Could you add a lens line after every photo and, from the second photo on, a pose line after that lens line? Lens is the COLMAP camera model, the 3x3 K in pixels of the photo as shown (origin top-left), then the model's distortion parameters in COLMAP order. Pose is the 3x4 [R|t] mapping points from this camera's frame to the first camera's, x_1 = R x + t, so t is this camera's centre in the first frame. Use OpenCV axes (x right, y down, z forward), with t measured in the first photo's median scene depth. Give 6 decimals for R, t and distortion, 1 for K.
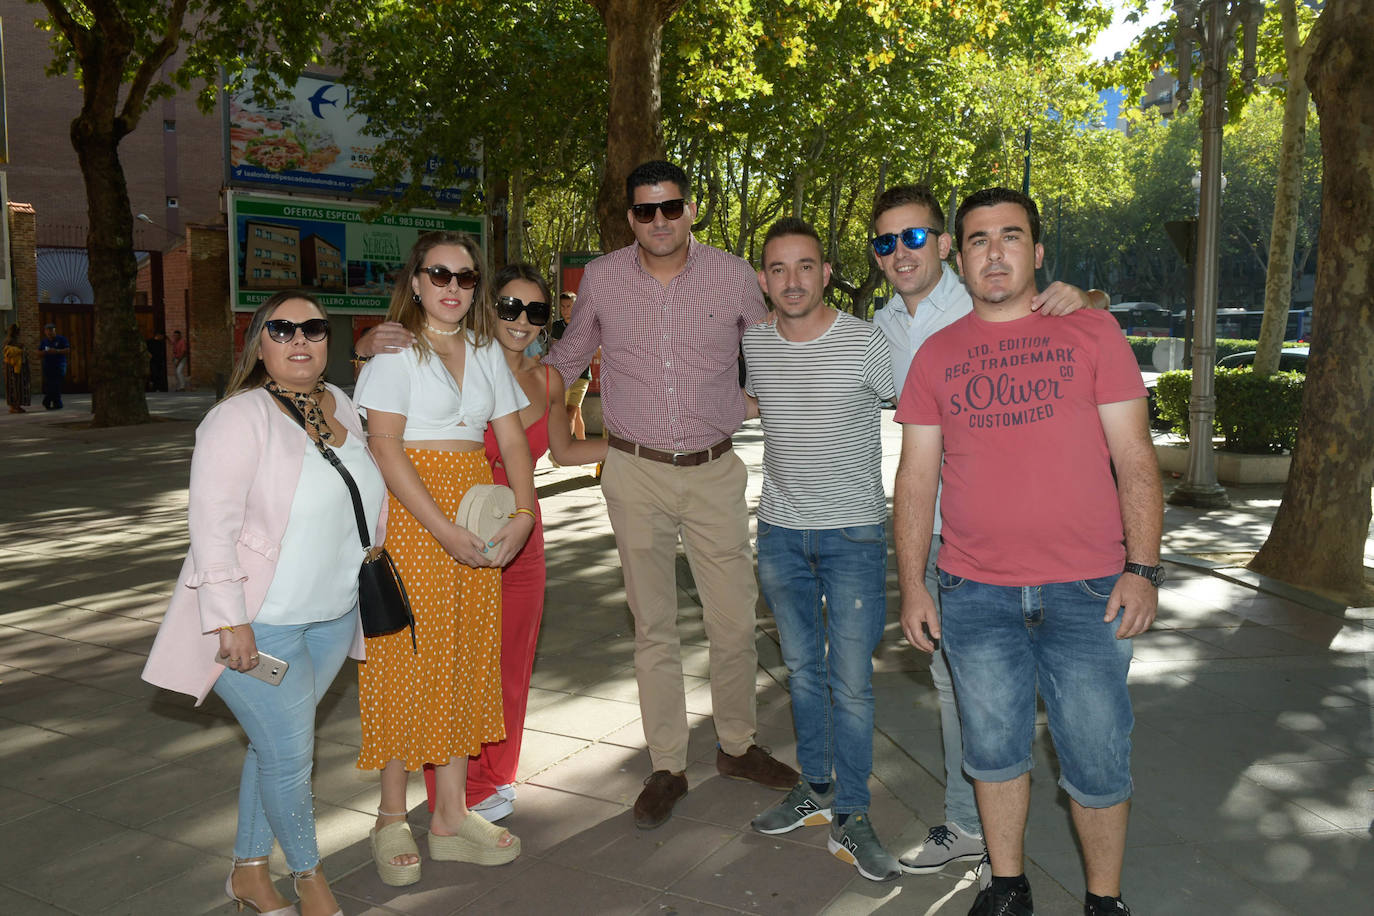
lens RADIAL K [[1117.4, 0, 682.8], [0, 1117.4, 454.4], [0, 0, 1]] dist [-0.028393, 0.001043]
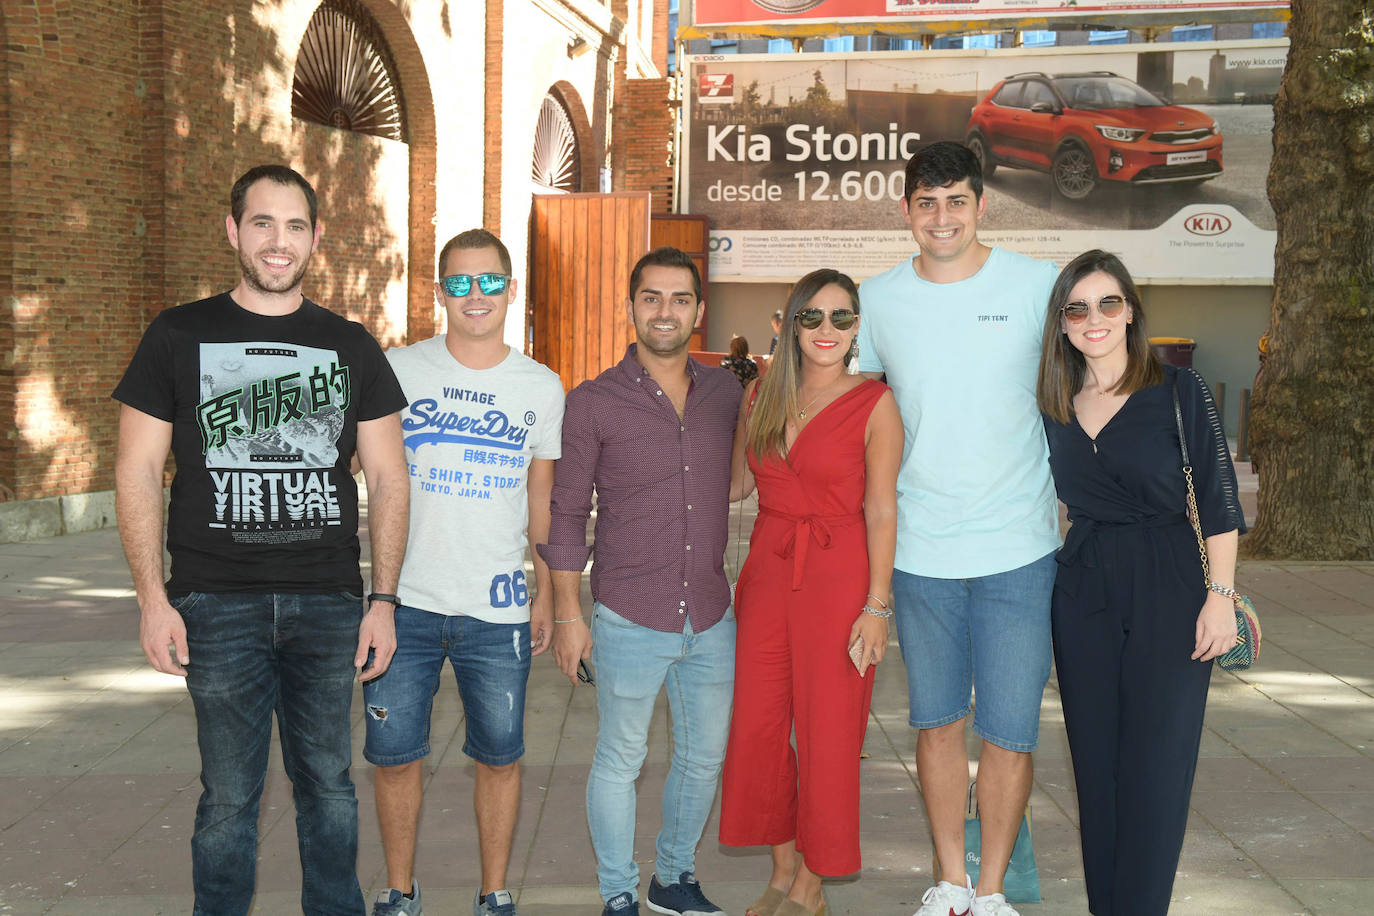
lens RADIAL K [[1511.5, 0, 690.8], [0, 1511.5, 452.3], [0, 0, 1]] dist [0.072032, 0.000000]
pose [[0.527844, 0.076072, -0.845928, -0.087040], [-0.101424, 0.994500, 0.026146, -0.029701], [0.843264, 0.071997, 0.532657, 0.282296]]
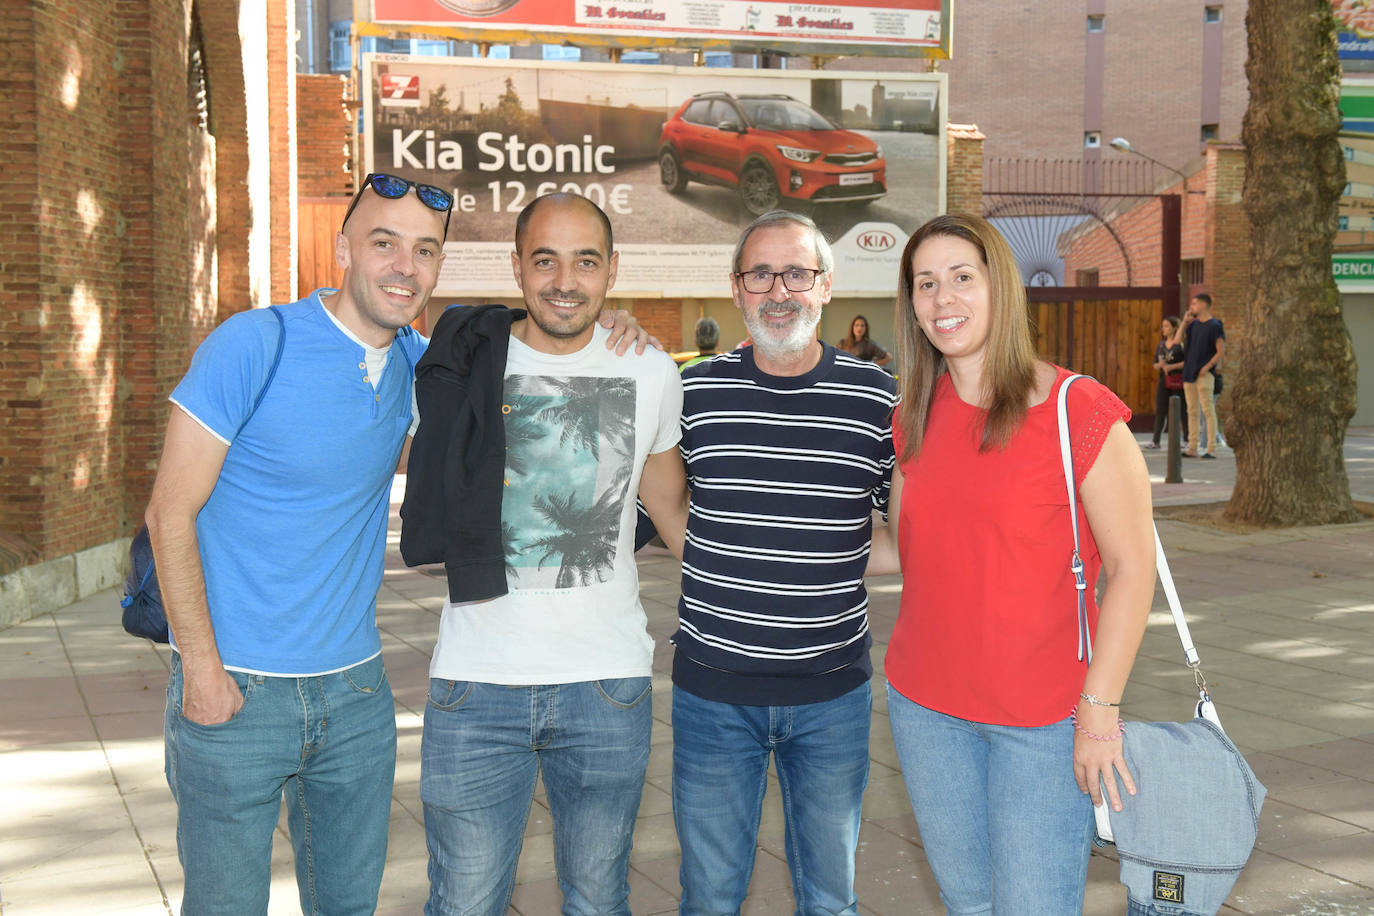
lens RADIAL K [[1551.0, 0, 724.2], [0, 1551.0, 445.7], [0, 0, 1]] dist [0.083606, 0.000000]
pose [[0.829046, 0.026543, -0.558550, -0.186674], [-0.049319, 0.998451, -0.025755, -0.015592], [0.557001, 0.048899, 0.829071, 0.178698]]
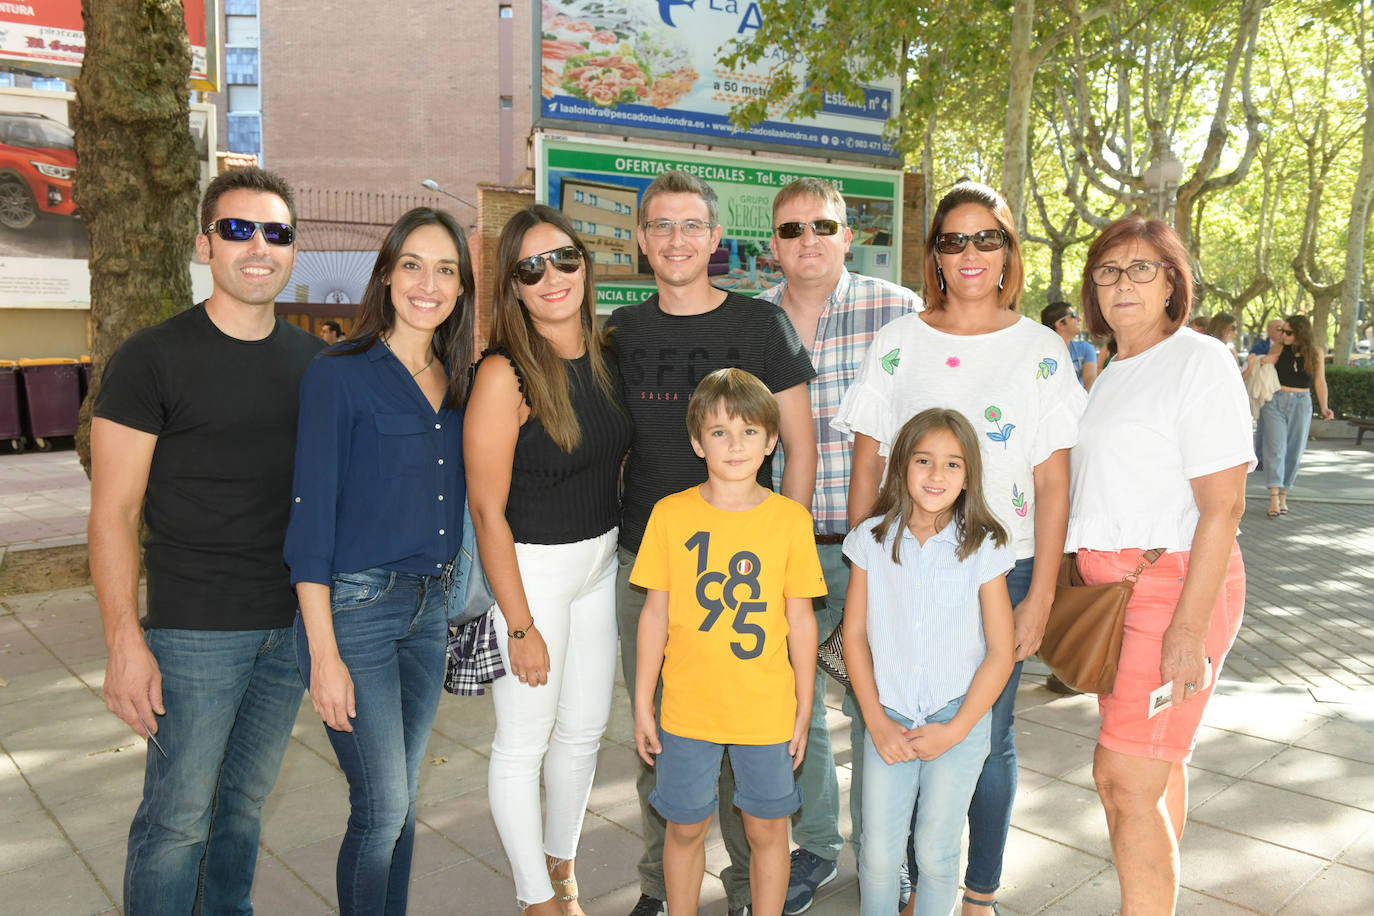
lens RADIAL K [[1117.4, 0, 689.5], [0, 1117.4, 456.6], [0, 0, 1]] dist [-0.028393, 0.001043]
pose [[0.954479, 0.025898, -0.297153, -0.110445], [-0.029530, 0.999534, -0.007741, -0.037547], [0.296814, 0.016164, 0.954798, 0.370619]]
